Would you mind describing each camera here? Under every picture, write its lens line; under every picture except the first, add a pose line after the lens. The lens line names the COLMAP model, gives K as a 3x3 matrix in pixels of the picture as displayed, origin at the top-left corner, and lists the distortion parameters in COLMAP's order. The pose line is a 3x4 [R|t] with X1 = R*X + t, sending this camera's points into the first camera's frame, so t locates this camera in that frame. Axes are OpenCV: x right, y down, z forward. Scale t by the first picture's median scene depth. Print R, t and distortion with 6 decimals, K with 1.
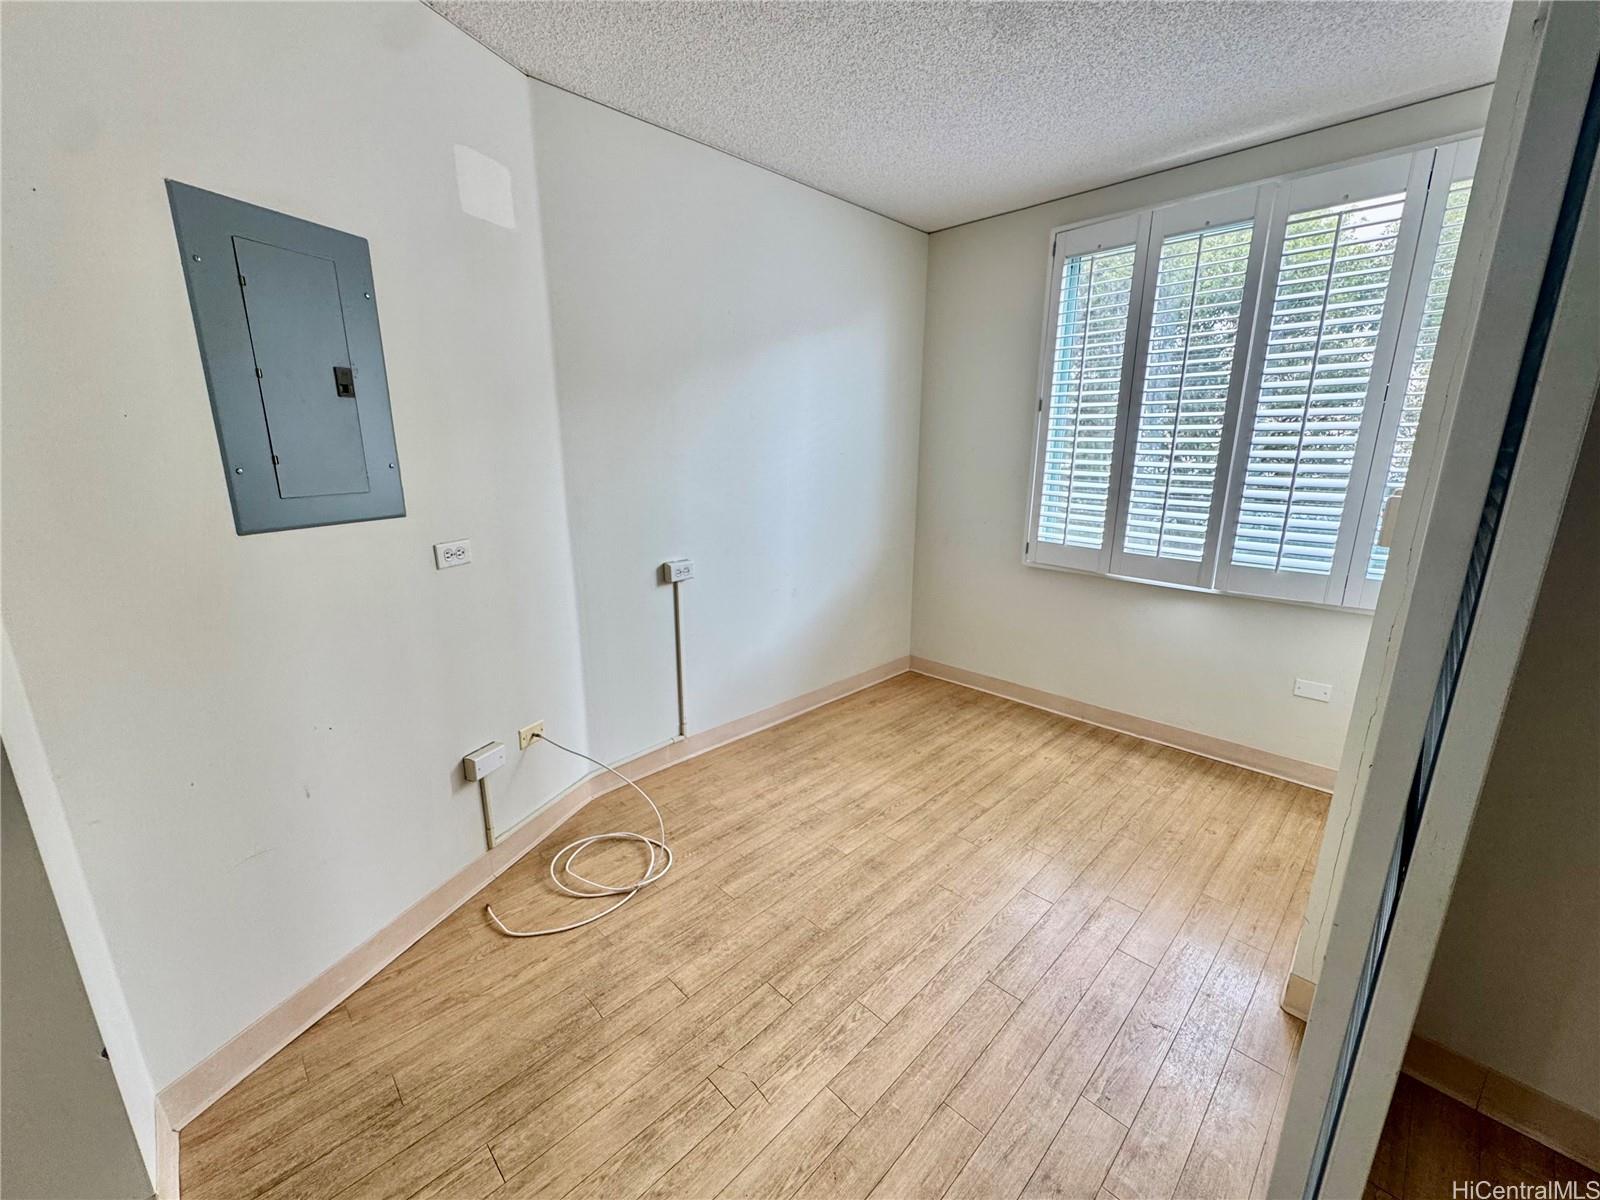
lens RADIAL K [[640.1, 0, 798.1], [0, 640.1, 599.8], [0, 0, 1]] dist [-0.003842, -0.000110]
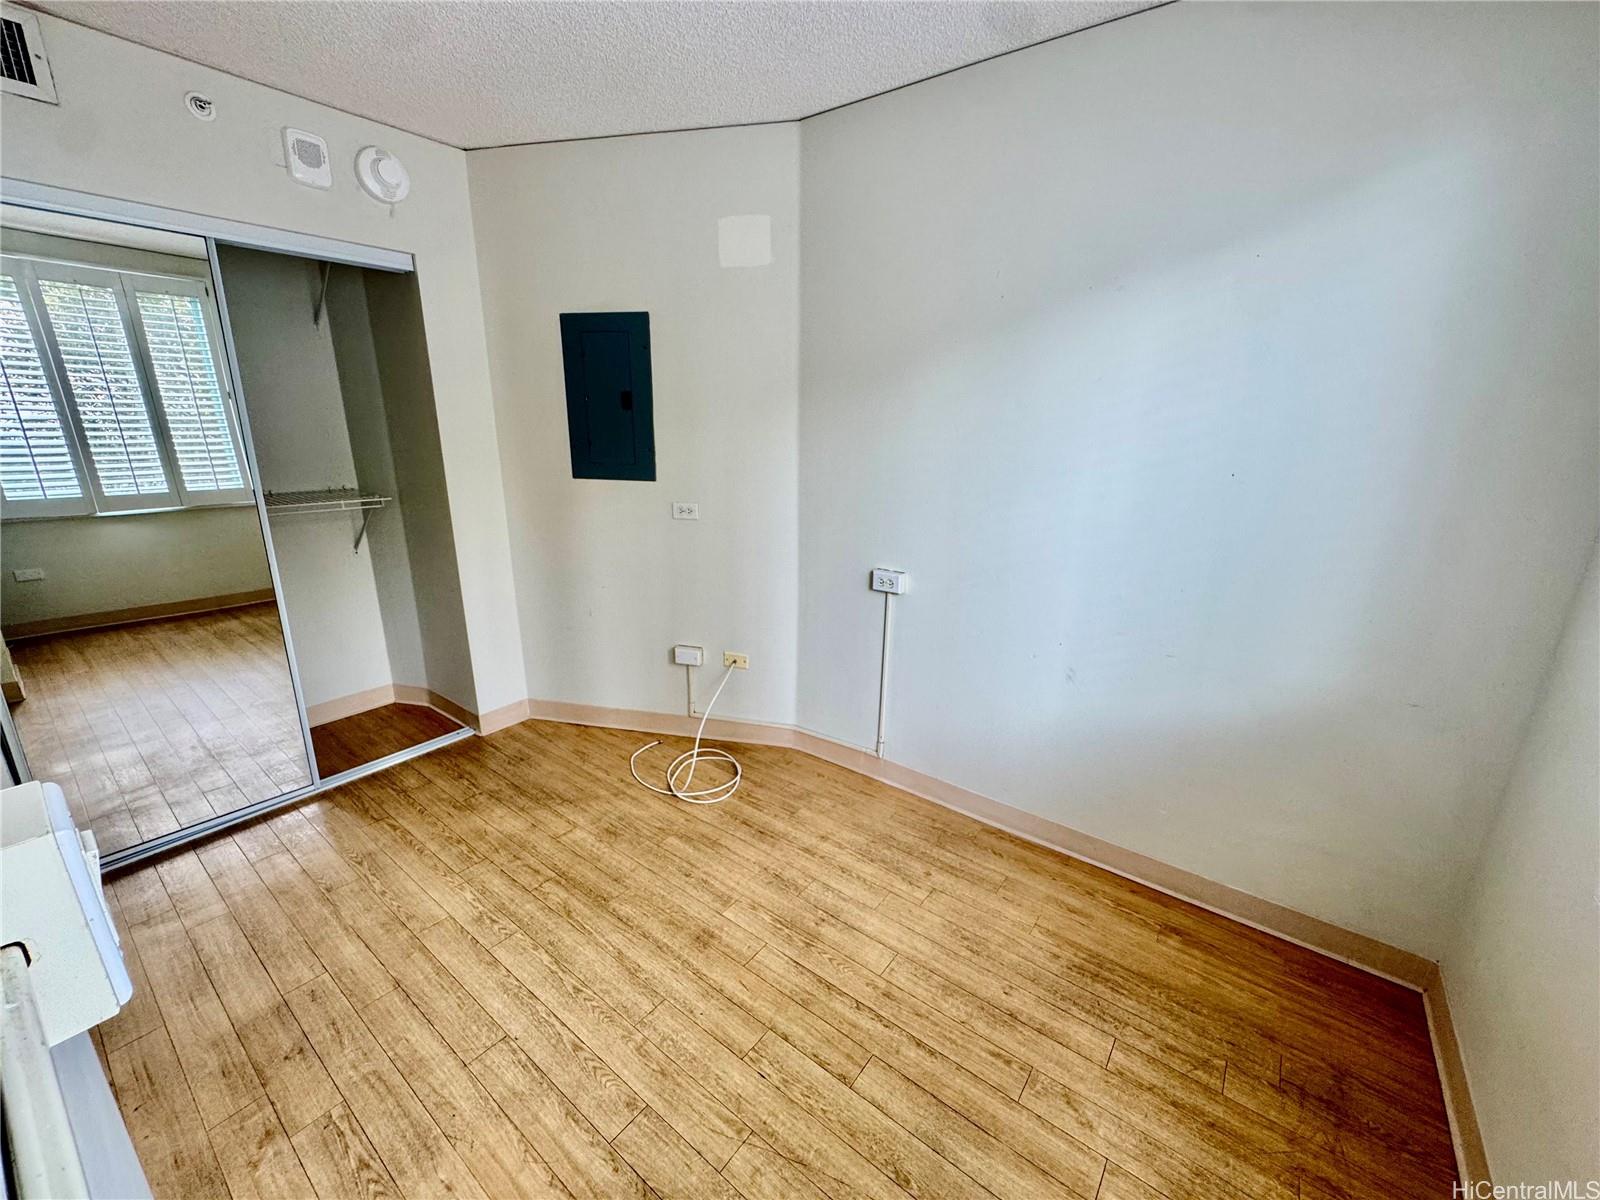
lens RADIAL K [[640.1, 0, 798.1], [0, 640.1, 599.8], [0, 0, 1]] dist [-0.003842, -0.000110]
pose [[0.141841, 0.272647, -0.951601, 0.890948], [-0.247510, 0.940554, 0.232589, -0.265402], [0.958447, 0.202540, 0.200892, 0.914884]]
